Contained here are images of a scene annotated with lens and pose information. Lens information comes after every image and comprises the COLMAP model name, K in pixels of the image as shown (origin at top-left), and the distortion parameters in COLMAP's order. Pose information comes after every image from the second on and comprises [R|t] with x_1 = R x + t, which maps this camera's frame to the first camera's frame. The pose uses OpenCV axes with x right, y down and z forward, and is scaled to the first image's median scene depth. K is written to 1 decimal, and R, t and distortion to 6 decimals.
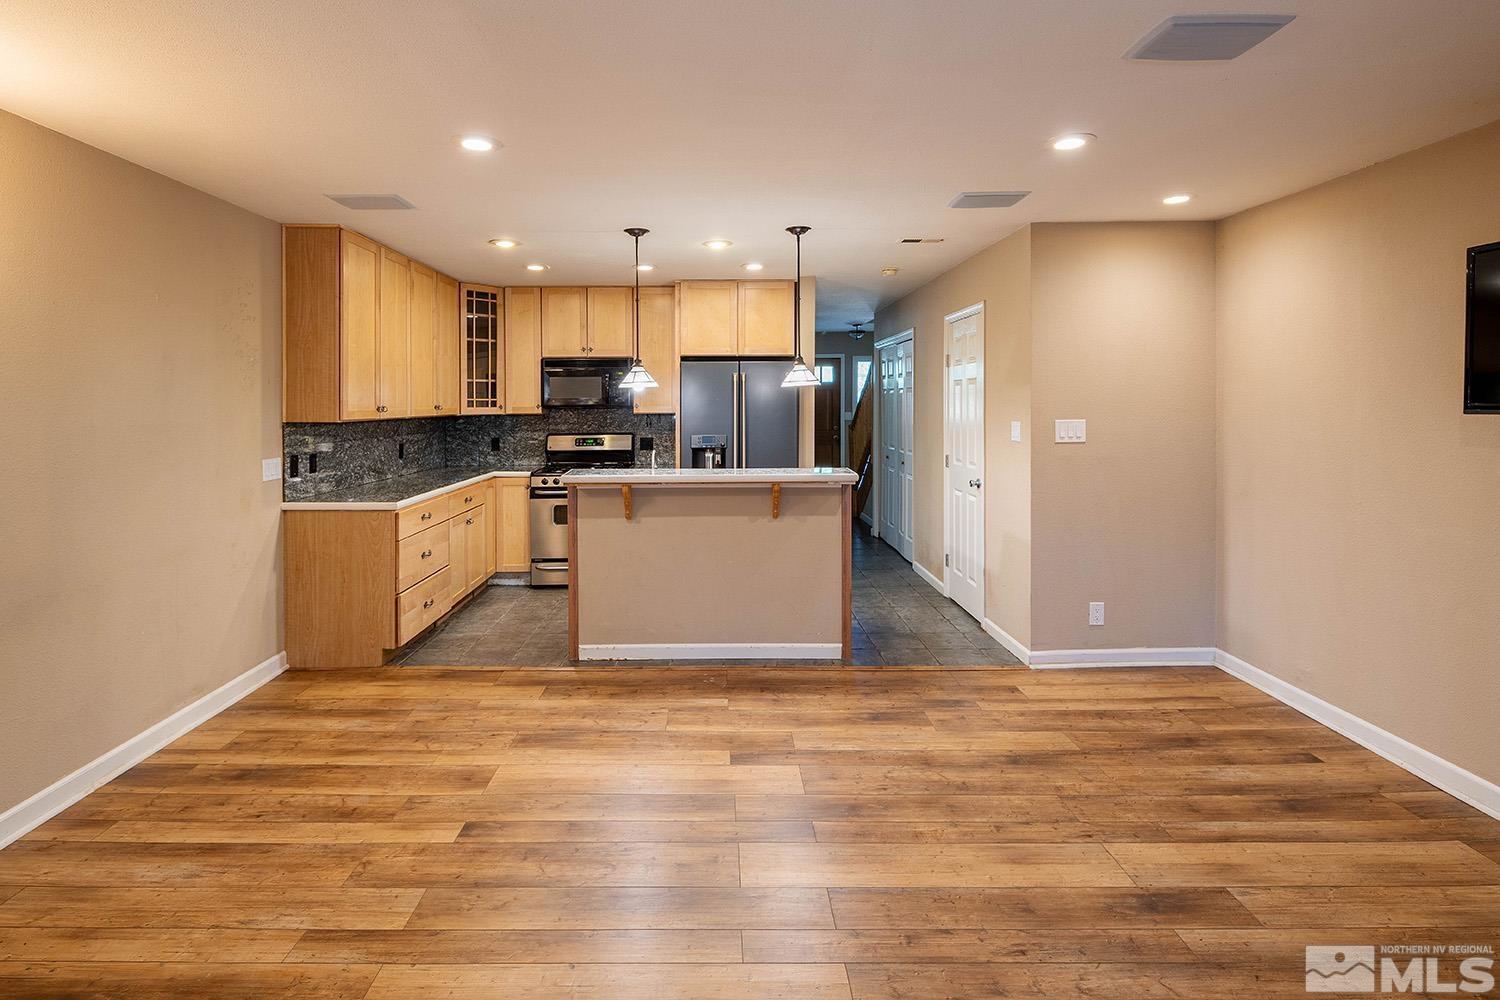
lens RADIAL K [[757.8, 0, 724.2], [0, 757.8, 408.4], [0, 0, 1]] dist [0.001086, -0.000673]
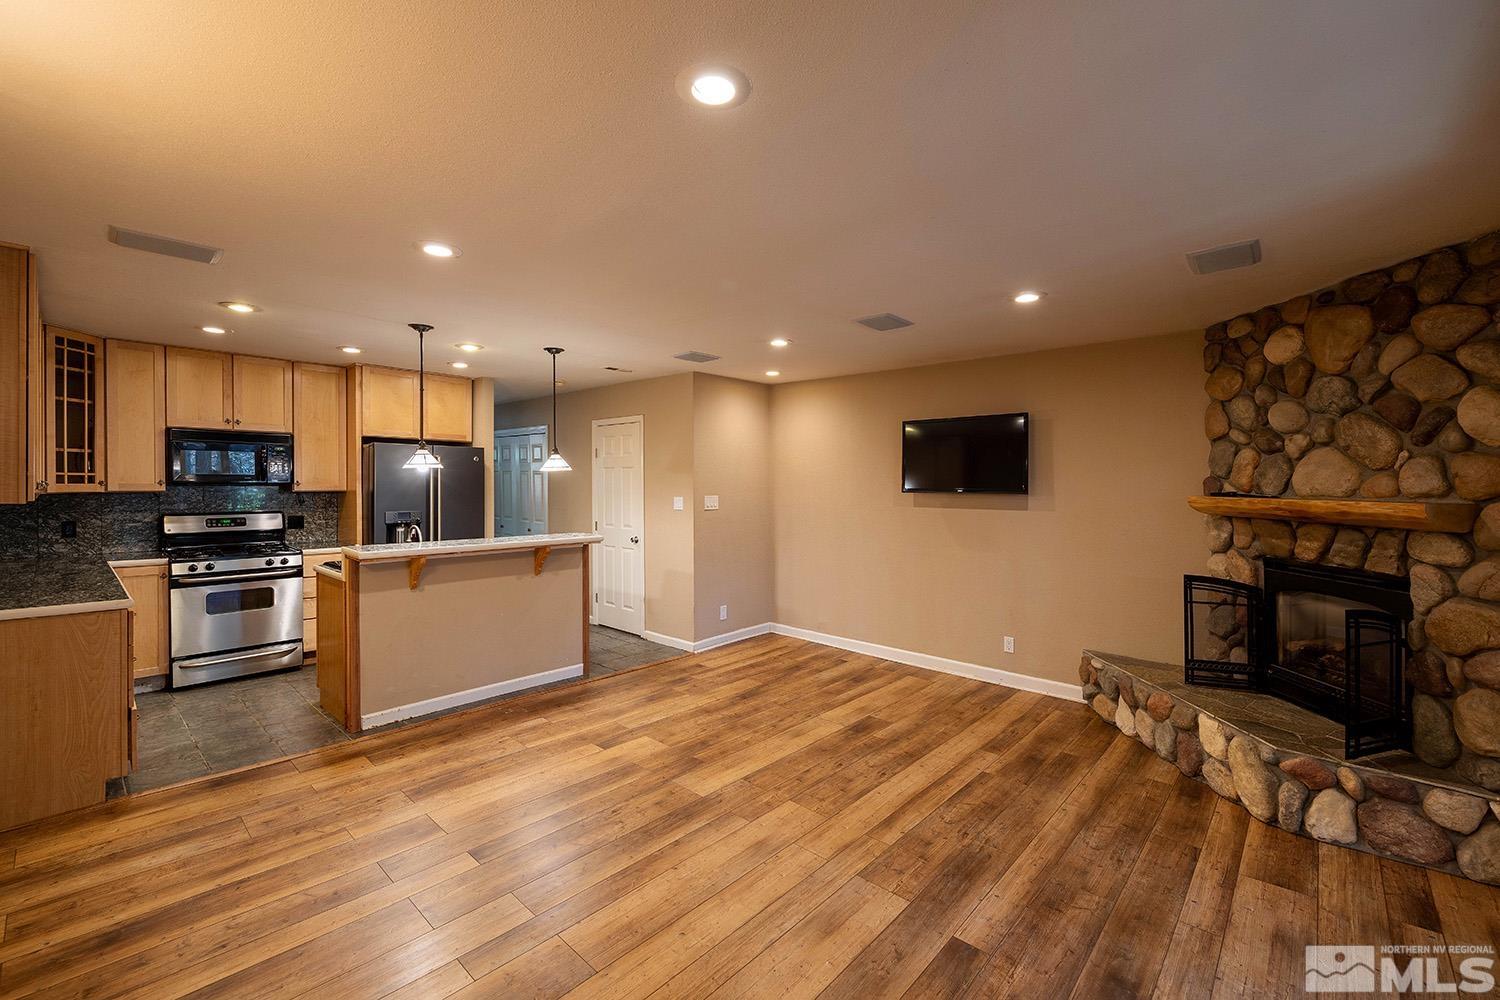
lens RADIAL K [[626.7, 0, 750.5], [0, 626.7, 491.8], [0, 0, 1]] dist [0.009396, -0.006371]
pose [[0.677940, -0.001062, 0.735117, -0.458230], [-0.007039, 0.999944, 0.007935, -0.004324], [-0.735084, -0.010554, 0.677894, 0.030477]]
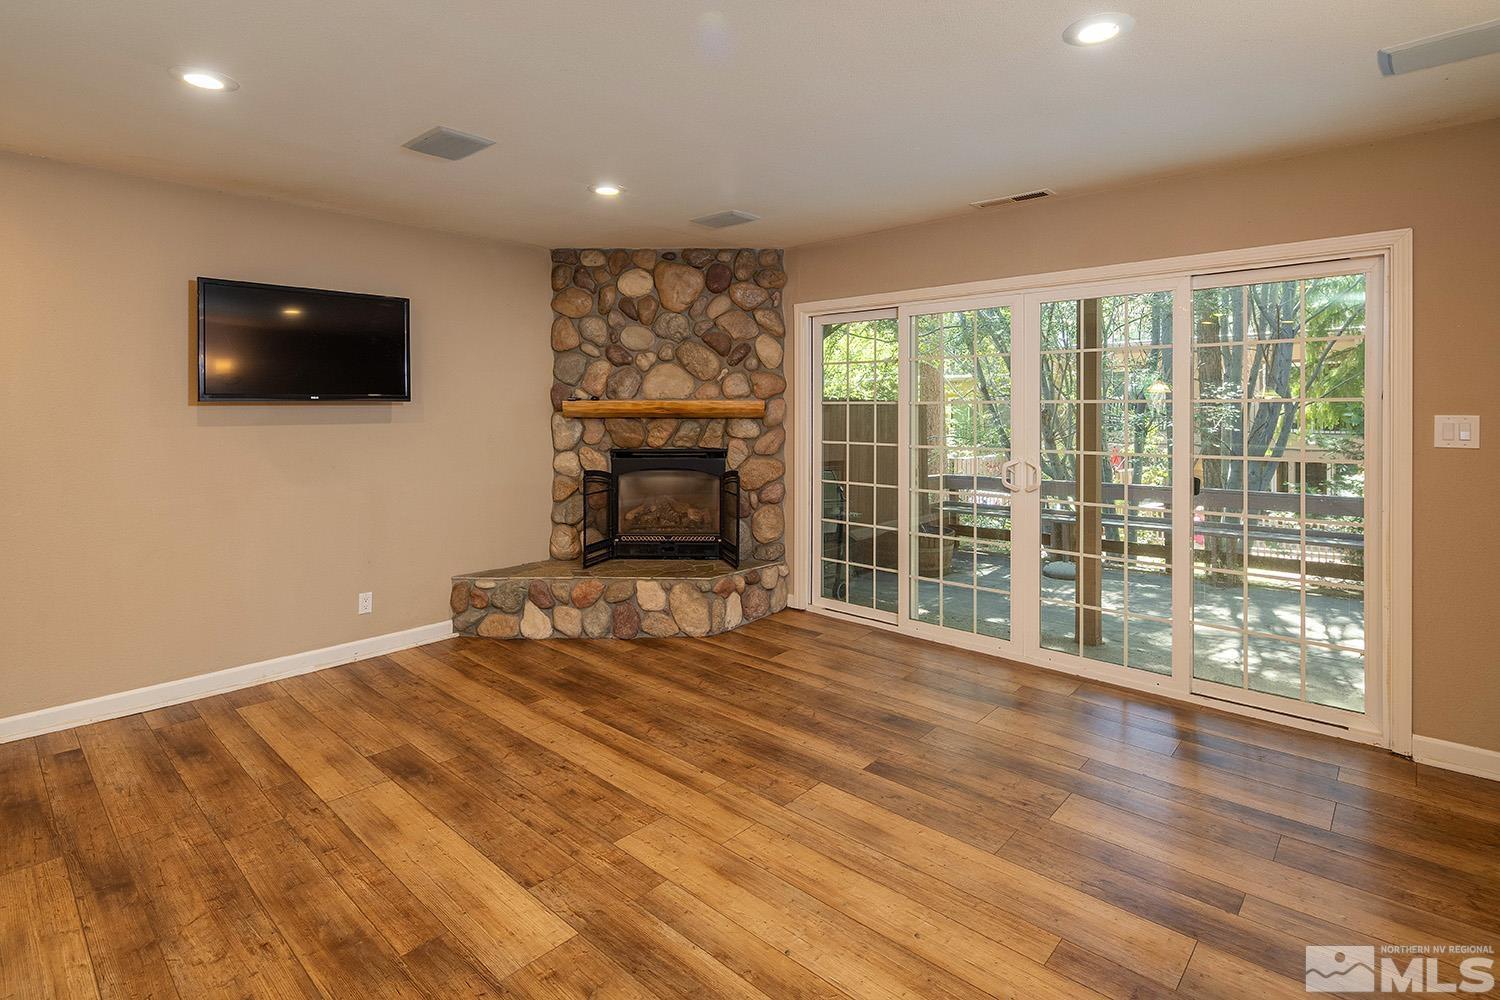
lens RADIAL K [[736.3, 0, 741.5], [0, 736.3, 410.4], [0, 0, 1]] dist [-0.001788, -0.001380]
pose [[-0.729911, 0.002761, 0.683537, -0.369837], [0.009501, 0.999936, 0.006107, 0.013853], [-0.683476, 0.010952, -0.729890, 0.787925]]
